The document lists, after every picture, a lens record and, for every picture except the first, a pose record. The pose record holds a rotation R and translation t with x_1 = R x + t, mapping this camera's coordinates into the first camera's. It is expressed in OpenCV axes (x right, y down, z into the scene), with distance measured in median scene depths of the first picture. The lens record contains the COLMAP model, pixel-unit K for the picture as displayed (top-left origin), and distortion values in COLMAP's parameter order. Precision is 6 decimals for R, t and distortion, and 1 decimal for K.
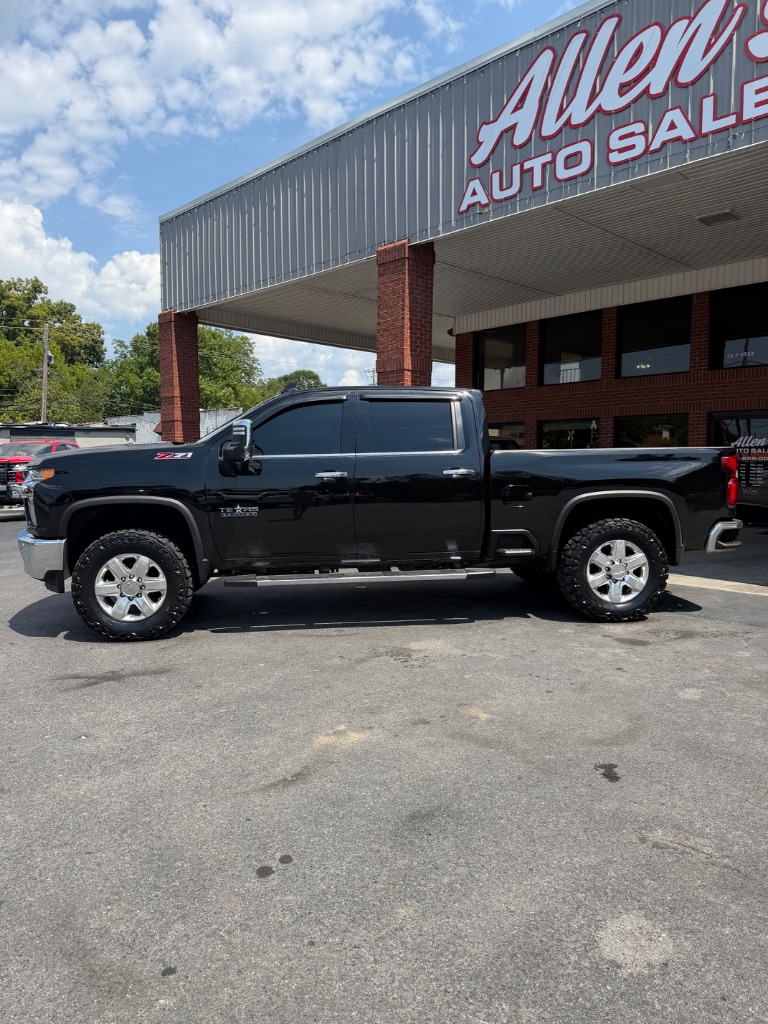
lens RADIAL K [[723.5, 0, 384.0], [0, 723.5, 512.0], [0, 0, 1]] dist [0.024067, -0.031317]
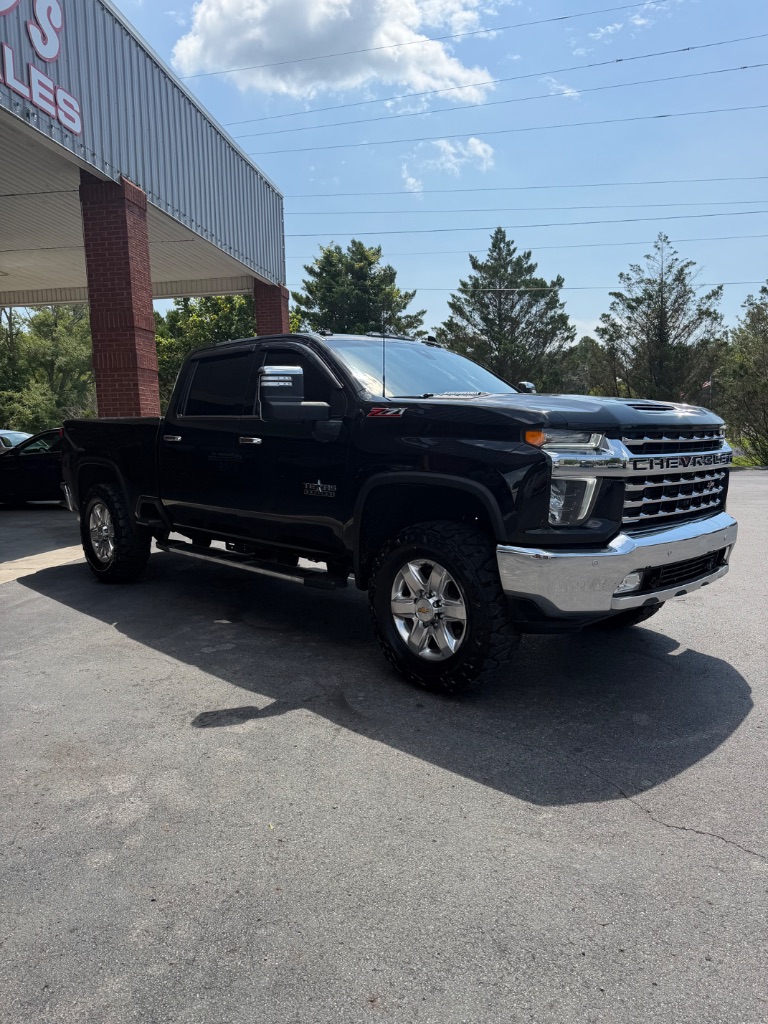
lens RADIAL K [[723.9, 0, 388.3], [0, 723.9, 508.7], [0, 0, 1]] dist [0.017955, -0.023046]
pose [[-0.595688, -0.070766, 0.800092, -0.585276], [0.082844, 0.985386, 0.148834, -0.074911], [-0.798932, 0.154941, -0.581120, 1.136293]]
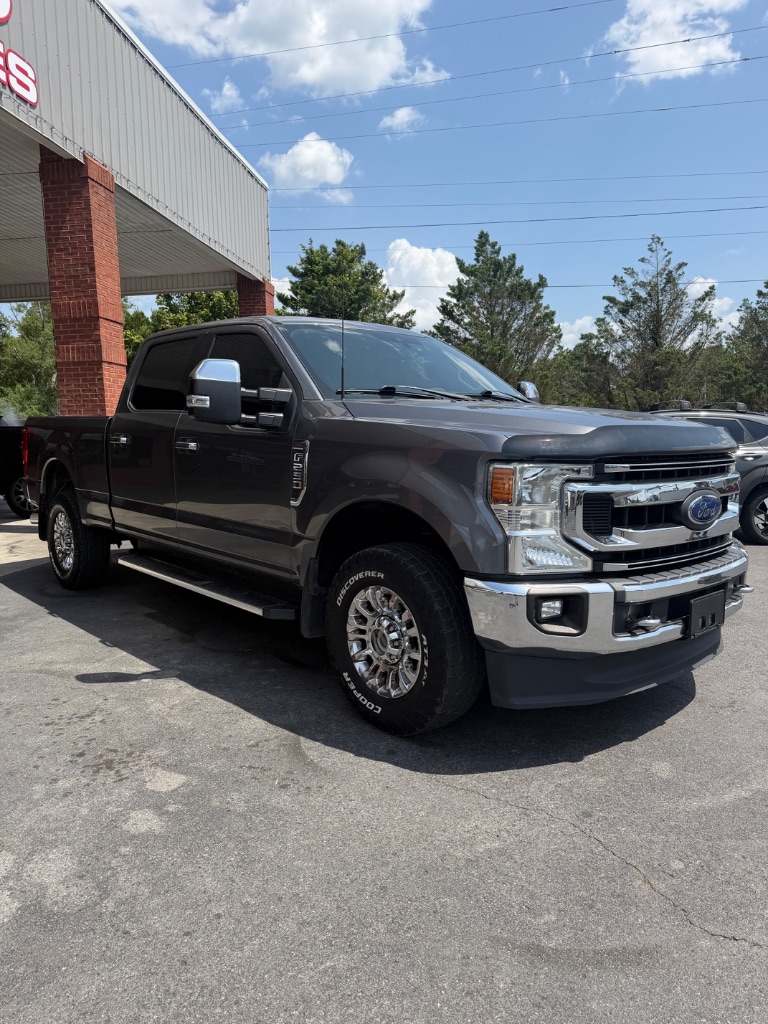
lens RADIAL K [[729.2, 0, 391.1], [0, 729.2, 509.1], [0, 0, 1]] dist [0.006200, -0.000293]
pose [[-0.608247, -0.066055, 0.790995, -0.533848], [0.076469, 0.987019, 0.141227, -0.060285], [-0.790056, 0.146387, -0.595300, 1.084304]]
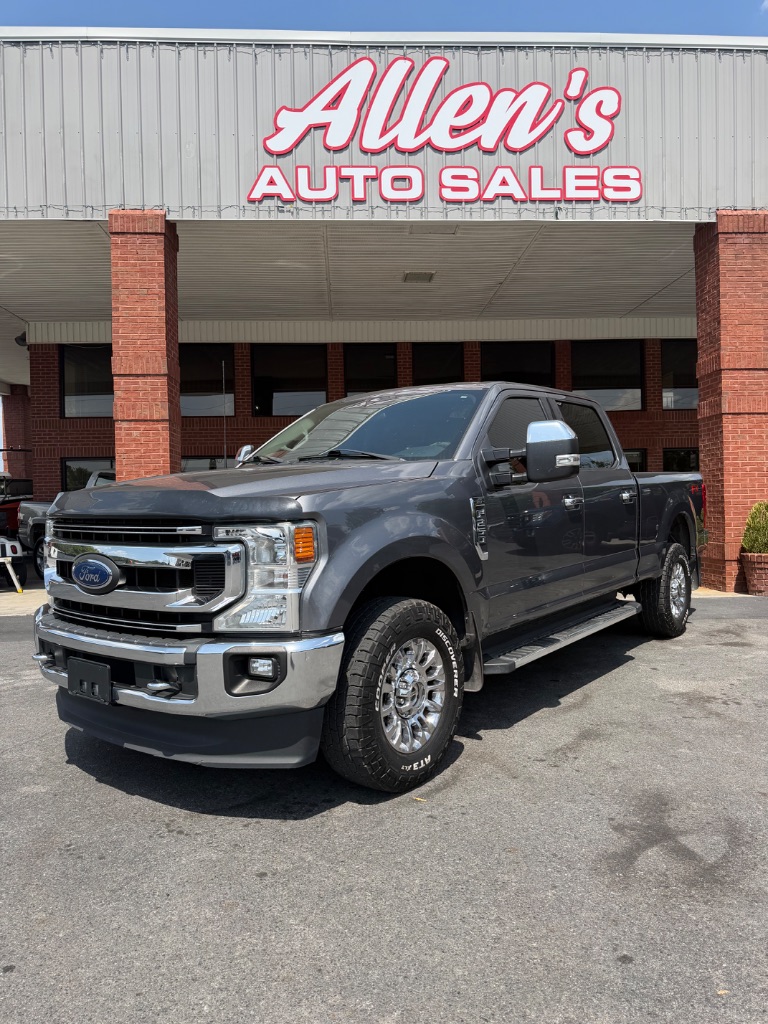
lens RADIAL K [[731.0, 0, 384.0], [0, 731.0, 512.0], [0, 0, 1]] dist [0.003267, -0.000966]
pose [[0.664868, -0.012831, 0.746851, -0.516247], [0.070445, 0.996473, -0.045593, -0.003199], [-0.743632, 0.082925, 0.663427, 0.425802]]
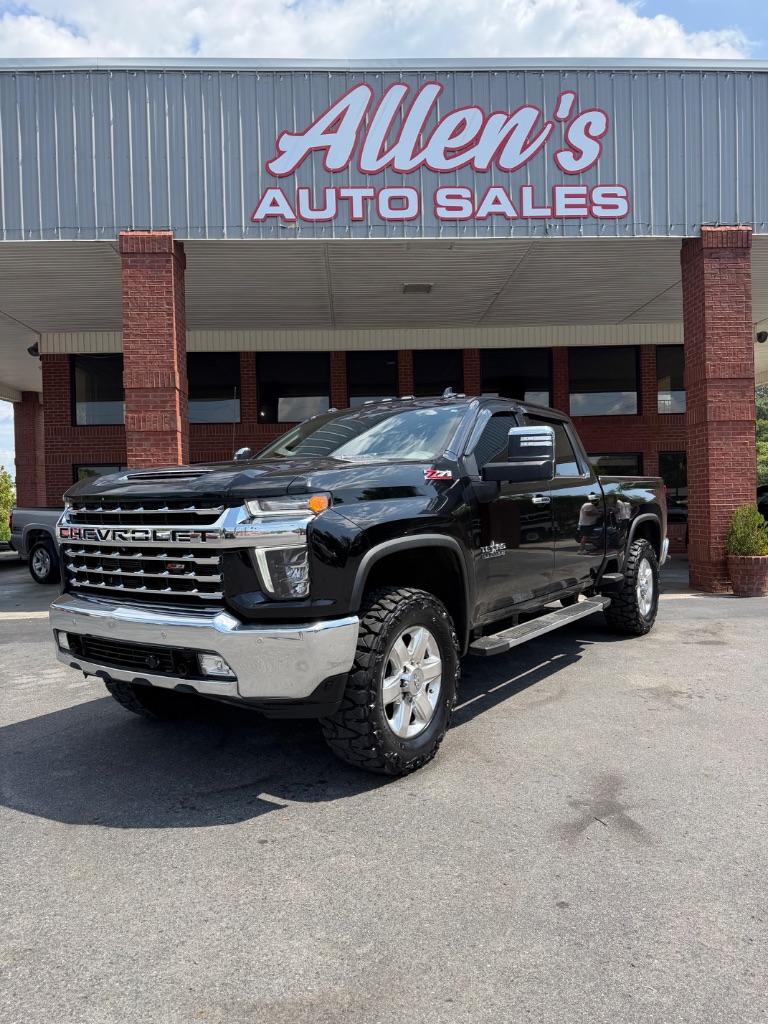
lens RADIAL K [[730.0, 0, 385.5], [0, 730.0, 513.0], [0, 0, 1]] dist [0.002530, -0.002722]
pose [[0.670093, -0.017470, 0.742071, -0.543117], [0.074991, 0.996201, -0.044265, -0.008844], [-0.738479, 0.085310, 0.668858, 0.386247]]
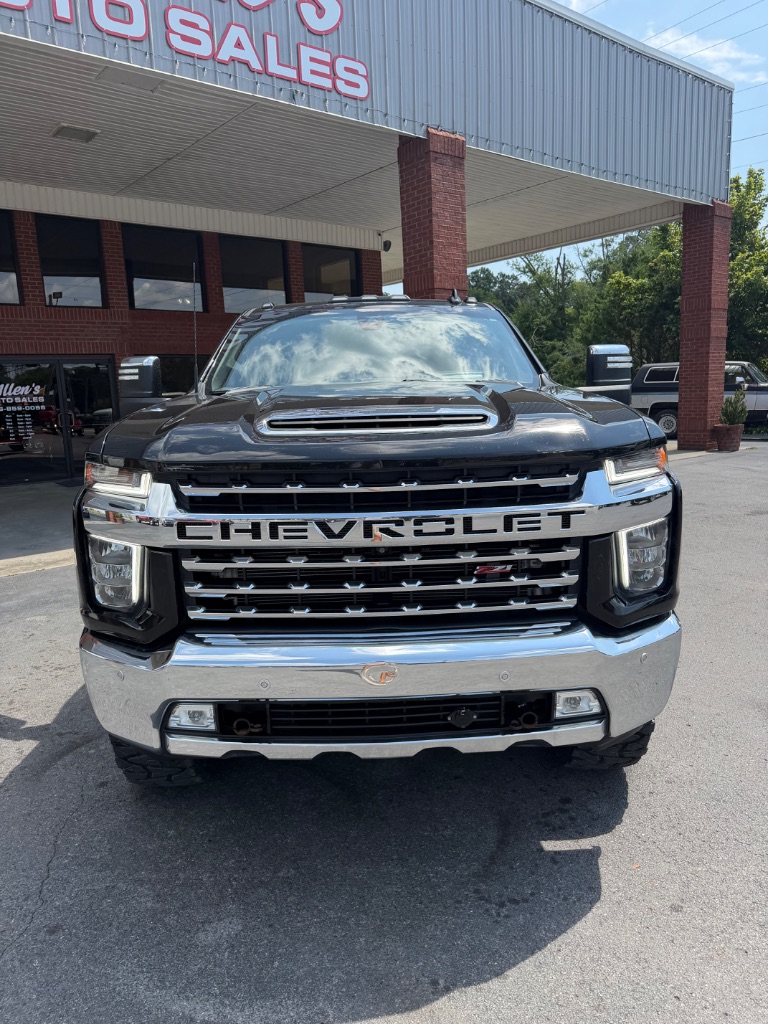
lens RADIAL K [[730.0, 0, 385.5], [0, 730.0, 513.0], [0, 0, 1]] dist [0.002530, -0.002722]
pose [[0.103419, -0.168531, 0.980256, -0.573167], [0.106219, 0.981776, 0.157586, -0.064635], [-0.988950, 0.087825, 0.119436, 0.715214]]
